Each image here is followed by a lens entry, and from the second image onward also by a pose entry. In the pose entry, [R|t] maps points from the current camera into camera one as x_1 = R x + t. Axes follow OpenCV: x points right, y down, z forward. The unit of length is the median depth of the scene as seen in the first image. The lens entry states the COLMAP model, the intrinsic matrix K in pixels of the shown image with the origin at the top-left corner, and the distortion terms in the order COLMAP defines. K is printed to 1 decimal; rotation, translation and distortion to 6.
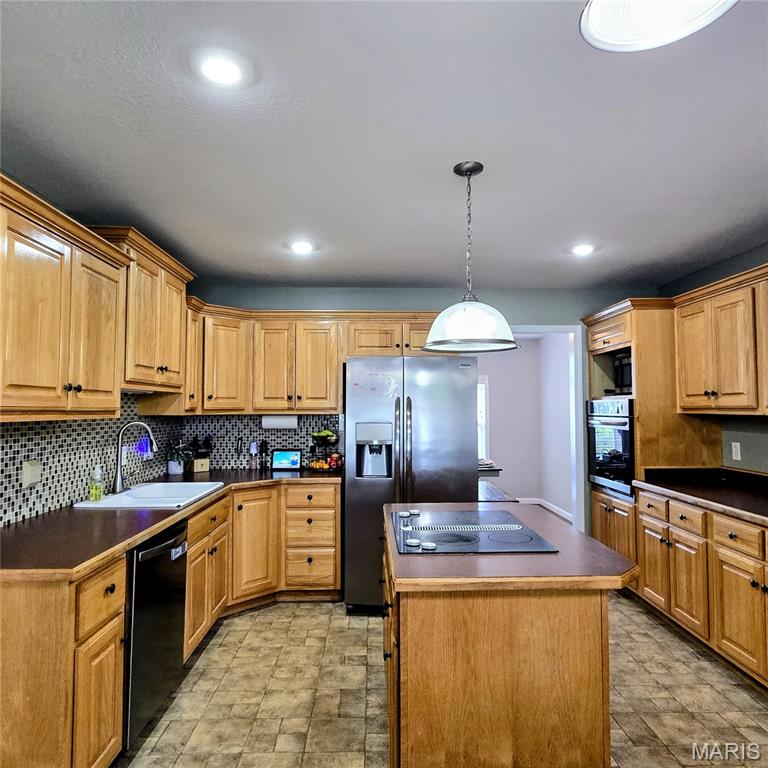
lens RADIAL K [[458.7, 0, 387.2], [0, 458.7, 401.9], [0, 0, 1]] dist [-0.004264, 0.005250]
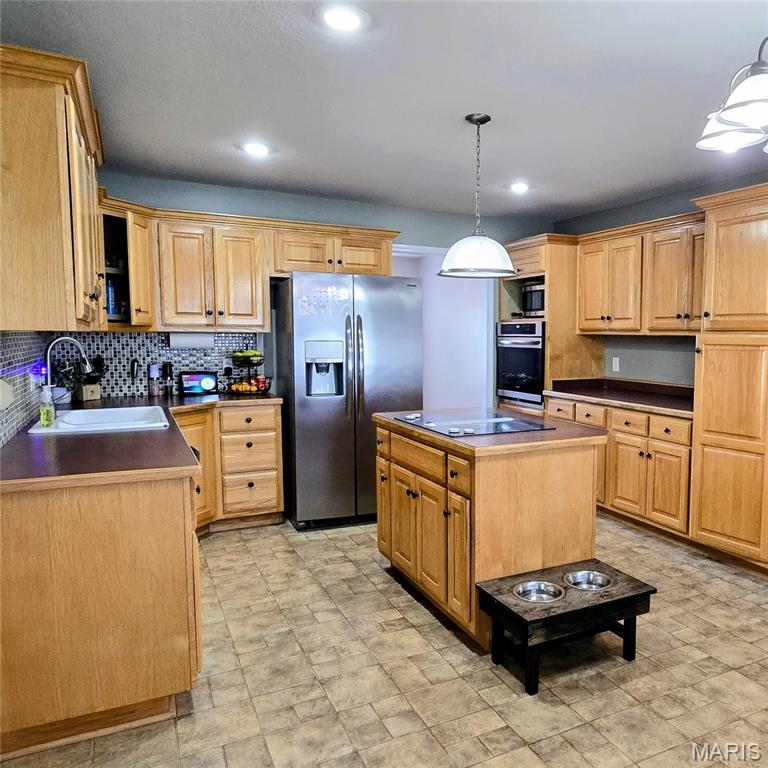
lens RADIAL K [[573.6, 0, 385.1], [0, 573.6, 381.9], [0, 0, 1]] dist [0.006967, 0.000464]
pose [[0.926170, -0.020187, 0.376566, -0.387332], [-0.017291, 0.995243, 0.095880, 0.013082], [-0.376710, -0.095312, 0.921415, -0.204550]]
